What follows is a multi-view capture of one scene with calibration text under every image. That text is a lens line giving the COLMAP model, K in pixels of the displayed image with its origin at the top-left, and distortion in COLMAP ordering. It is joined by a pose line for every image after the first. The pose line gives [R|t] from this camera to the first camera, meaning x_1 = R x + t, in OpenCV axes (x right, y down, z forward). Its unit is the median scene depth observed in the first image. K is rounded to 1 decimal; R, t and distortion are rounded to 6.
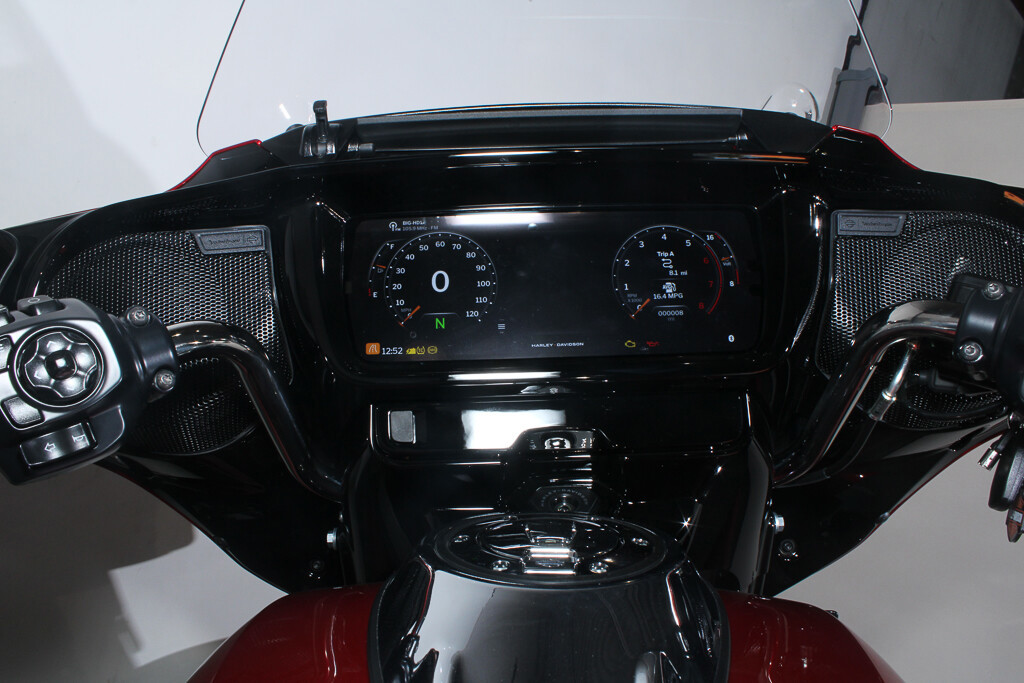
lens RADIAL K [[844.8, 0, 508.4], [0, 844.8, 346.0], [0, 0, 1]] dist [-0.142837, 0.099647]
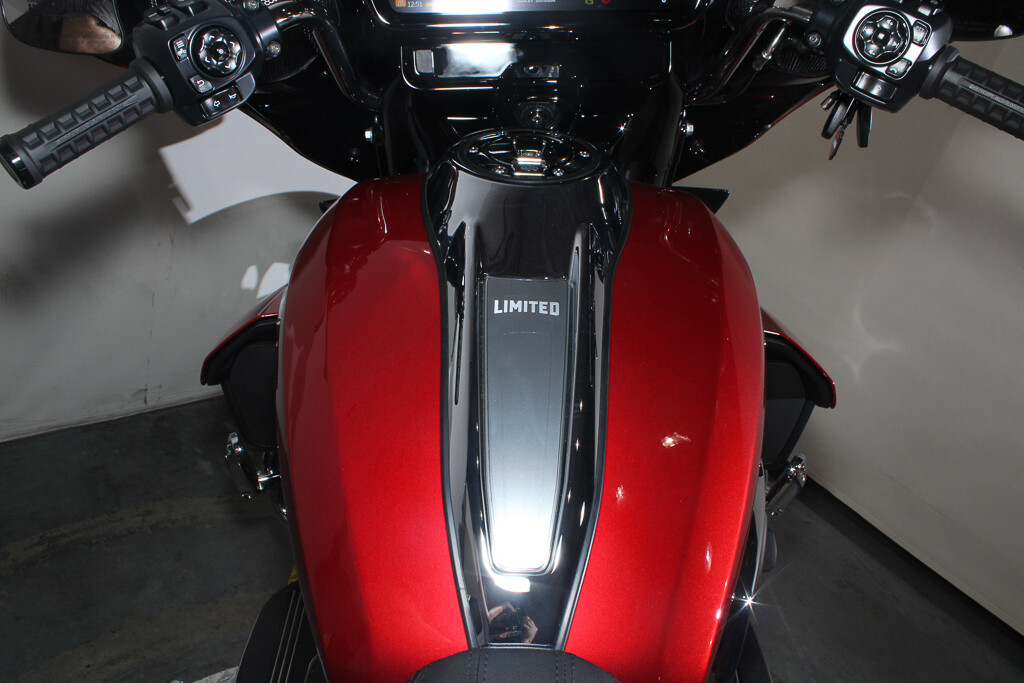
lens RADIAL K [[844.8, 0, 508.4], [0, 844.8, 350.3], [0, 0, 1]] dist [-0.142837, 0.099647]
pose [[0.998987, 0.002498, 0.044929, -0.044864], [-0.024950, 0.861674, 0.506849, -0.186703], [-0.037448, -0.507457, 0.860863, -0.426553]]
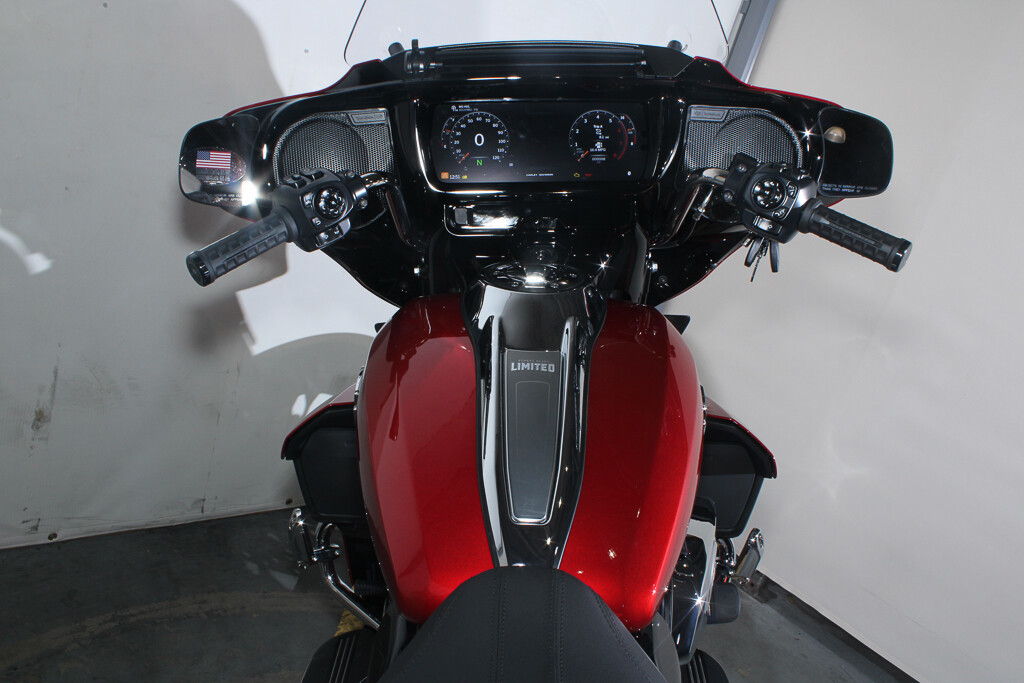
lens RADIAL K [[844.8, 0, 509.6], [0, 844.8, 336.0], [0, 0, 1]] dist [-0.142837, 0.099647]
pose [[0.999388, 0.011374, 0.033074, -0.069713], [-0.020849, 0.953007, 0.302232, -0.228078], [-0.028082, -0.302736, 0.952661, -0.943941]]
